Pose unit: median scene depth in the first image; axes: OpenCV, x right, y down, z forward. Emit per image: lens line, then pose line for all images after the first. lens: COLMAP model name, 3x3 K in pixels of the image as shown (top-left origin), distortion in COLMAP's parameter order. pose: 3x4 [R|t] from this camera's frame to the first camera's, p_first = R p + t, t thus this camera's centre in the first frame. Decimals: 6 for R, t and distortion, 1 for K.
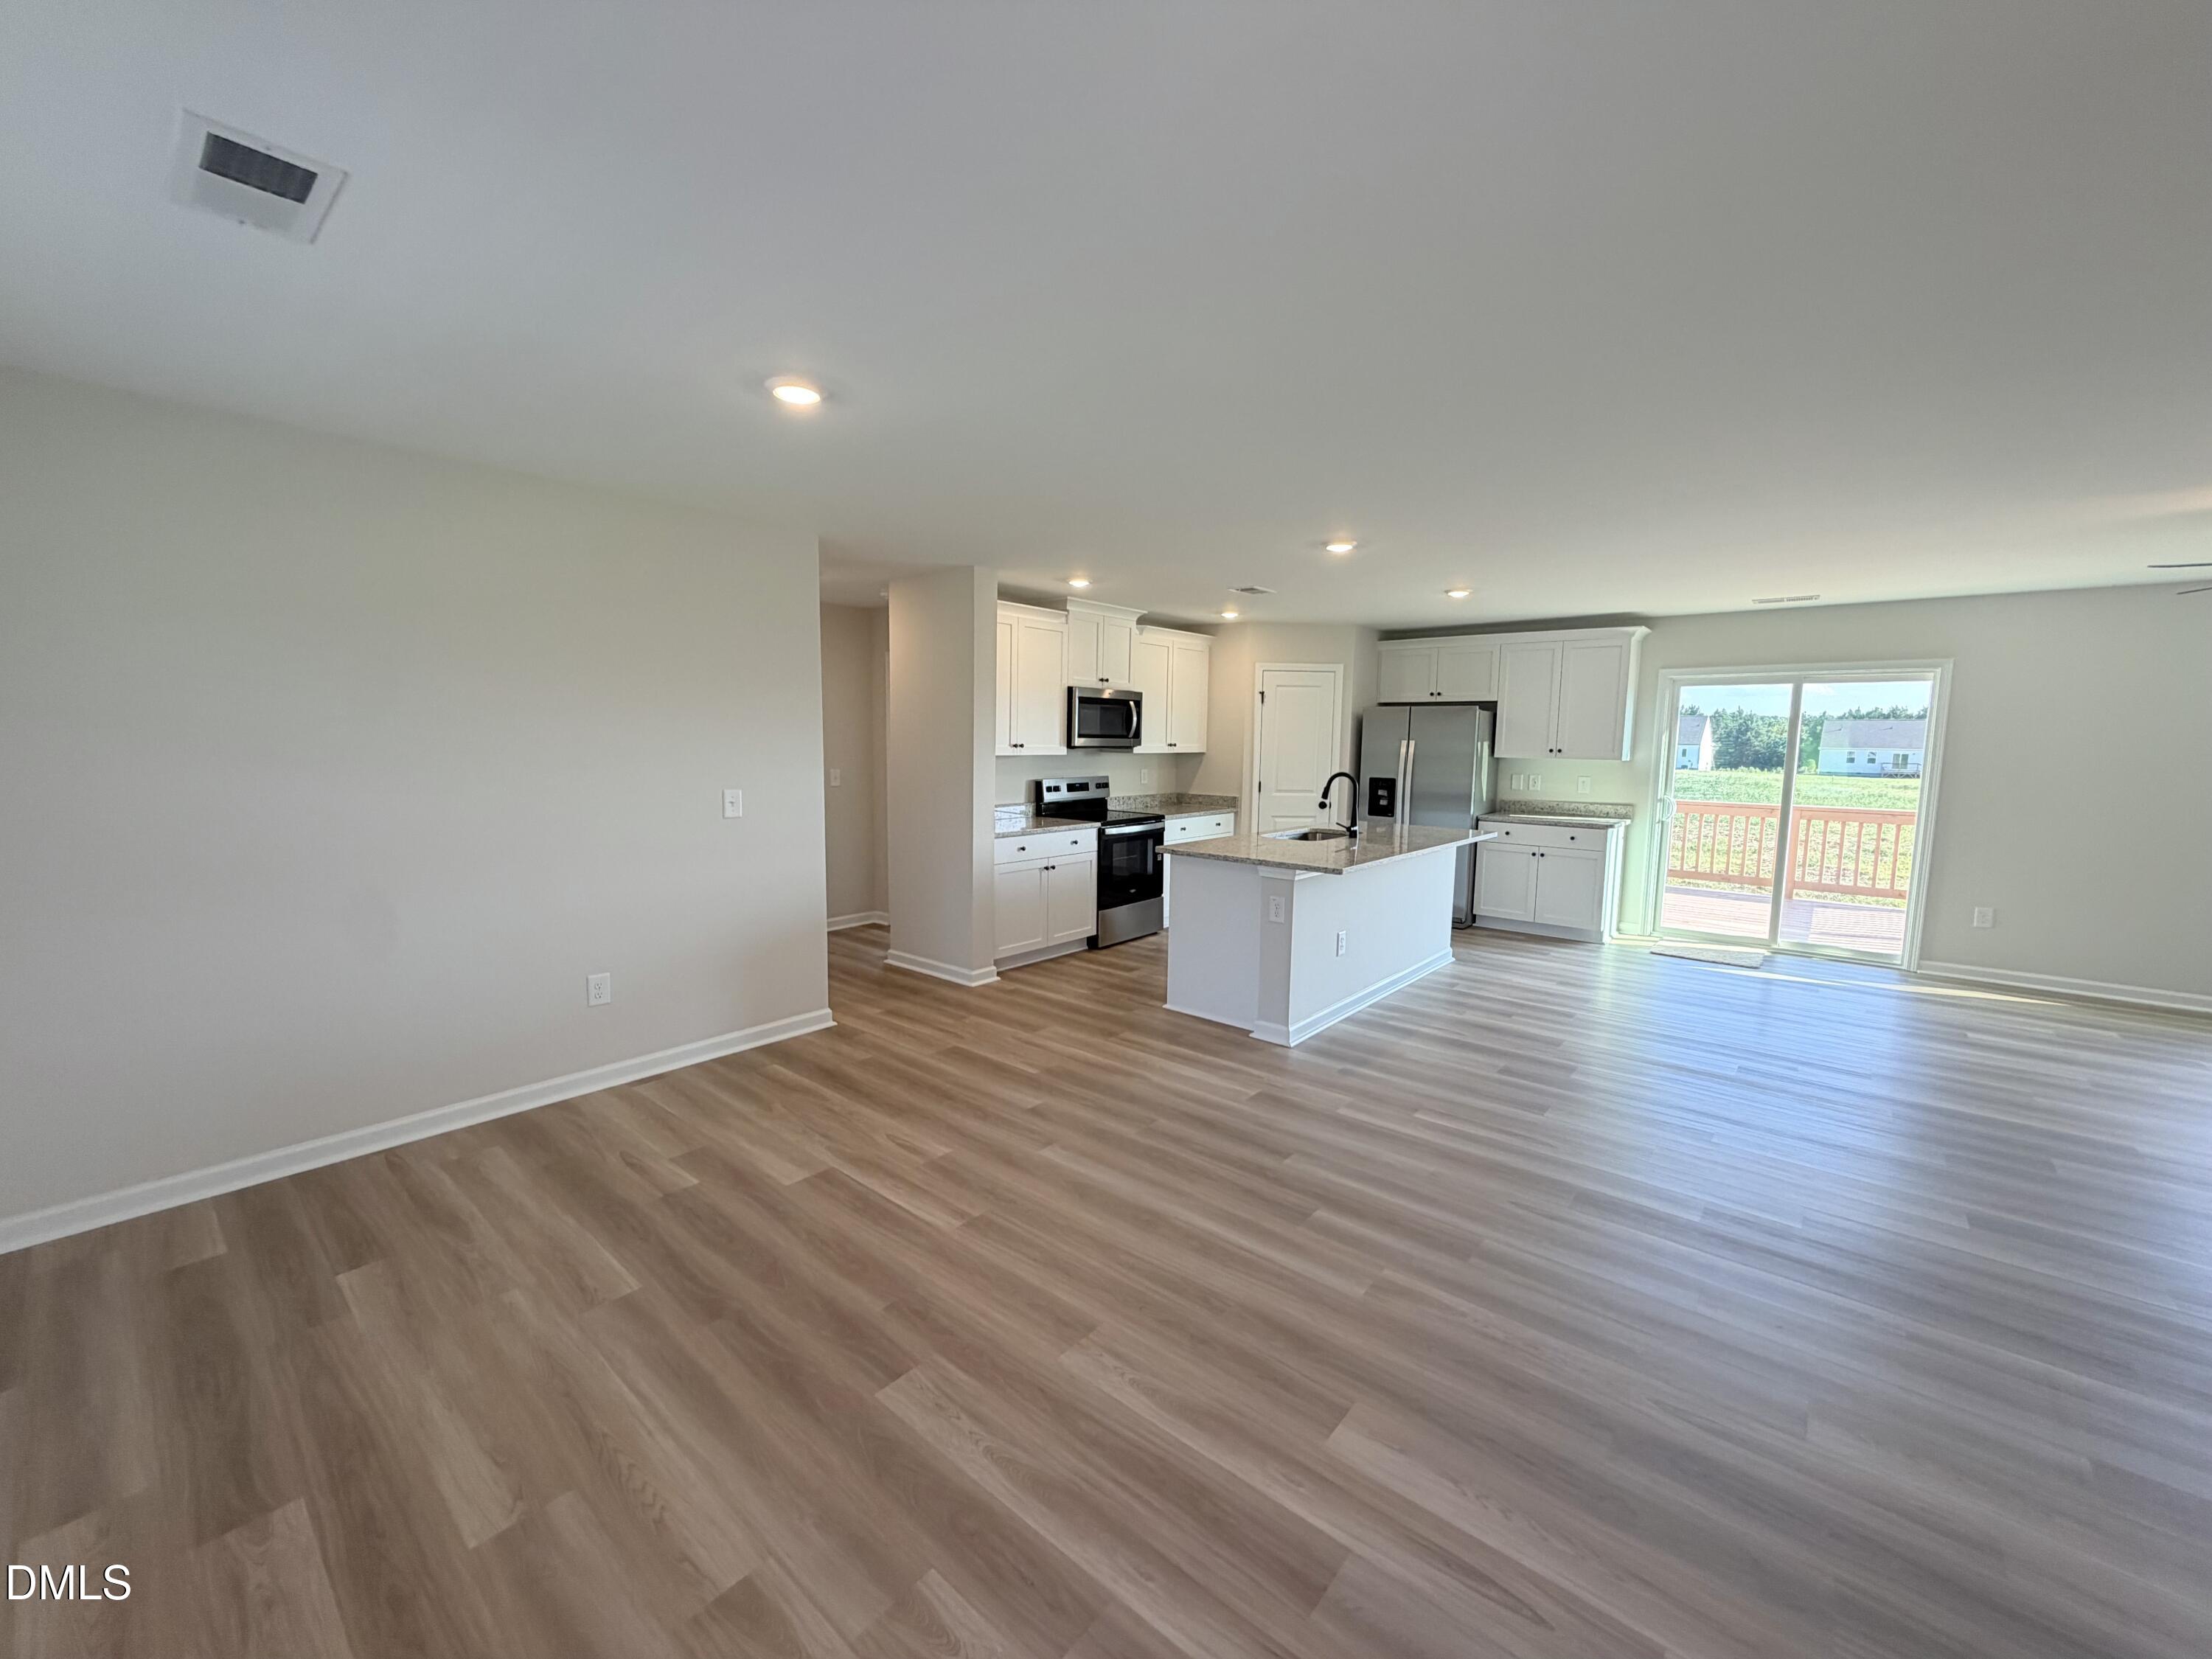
lens RADIAL K [[879.7, 0, 1096.4], [0, 879.7, 828.0], [0, 0, 1]] dist [0.001540, 0.000117]
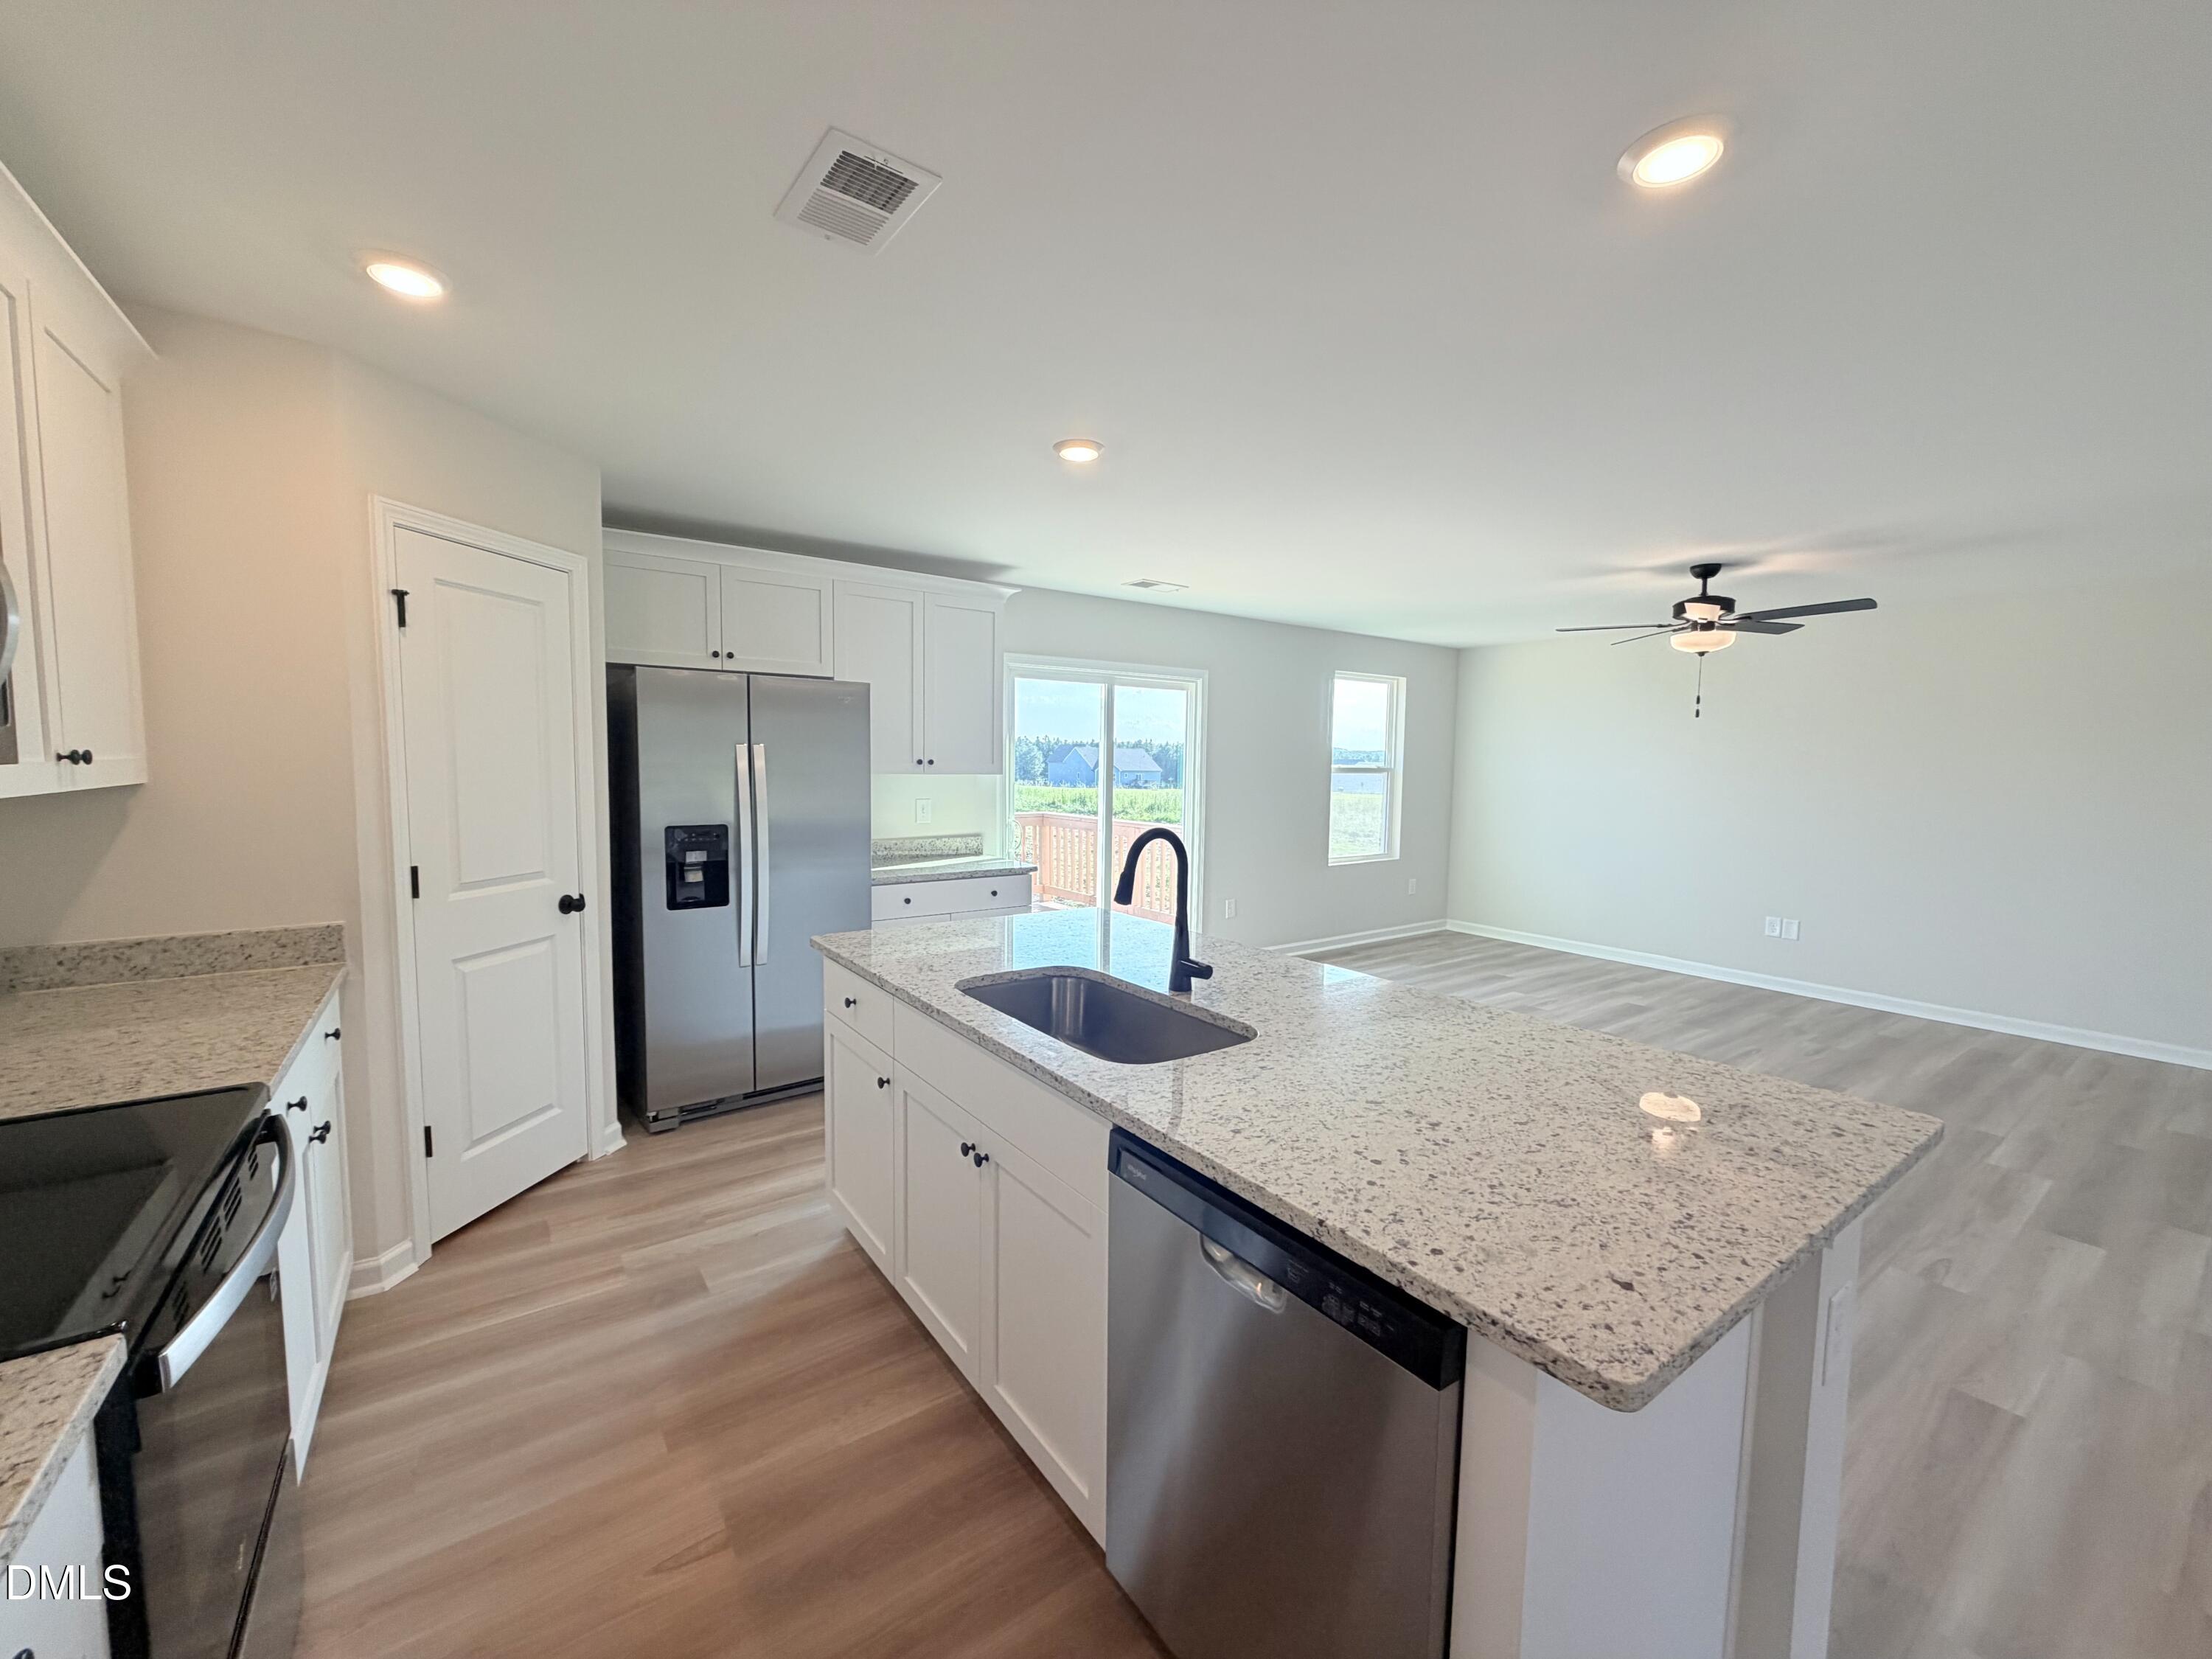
lens RADIAL K [[879.7, 0, 1098.1], [0, 879.7, 828.4], [0, 0, 1]] dist [0.001540, 0.000117]
pose [[0.242190, -0.085965, 0.966413, -0.075494], [0.090965, 0.993691, 0.065595, -0.071703], [-0.965955, 0.072024, 0.248482, 0.735932]]
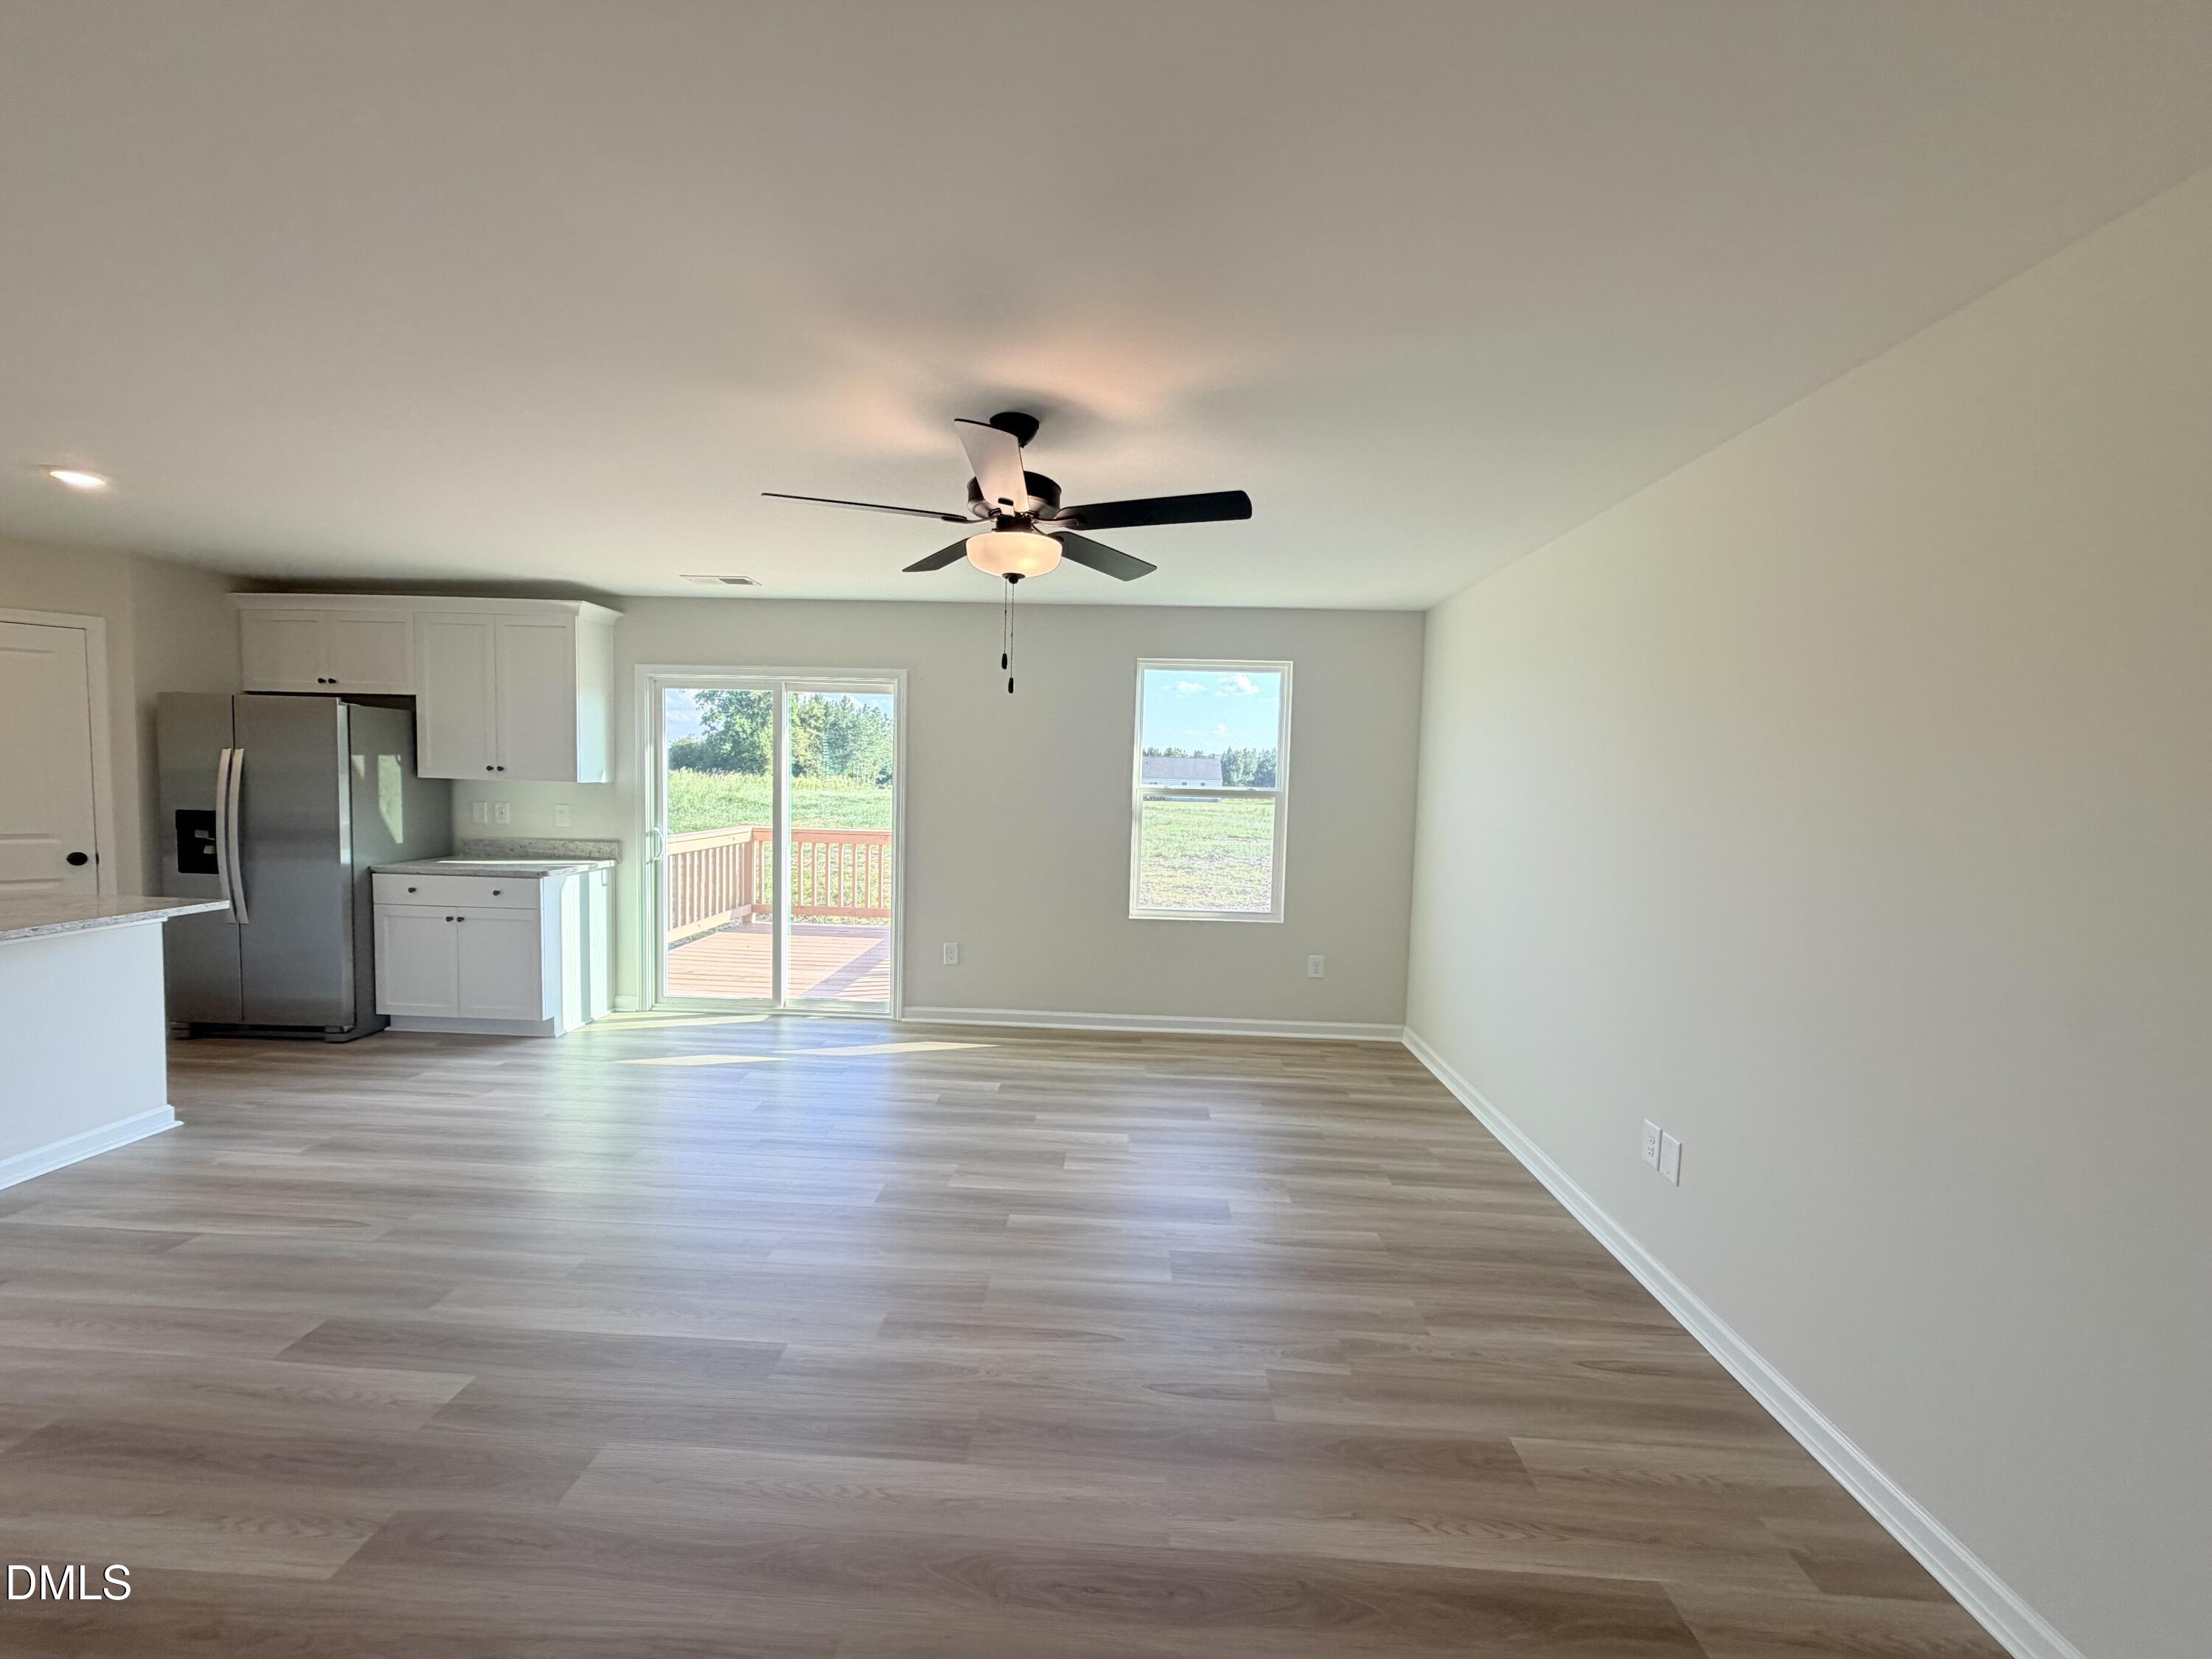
lens RADIAL K [[879.7, 0, 1095.6], [0, 879.7, 830.1], [0, 0, 1]] dist [0.001540, 0.000117]
pose [[0.789756, -0.030119, 0.612681, 0.477108], [0.047990, 0.998766, -0.012761, -0.006301], [-0.611541, 0.039480, 0.790227, 0.151221]]
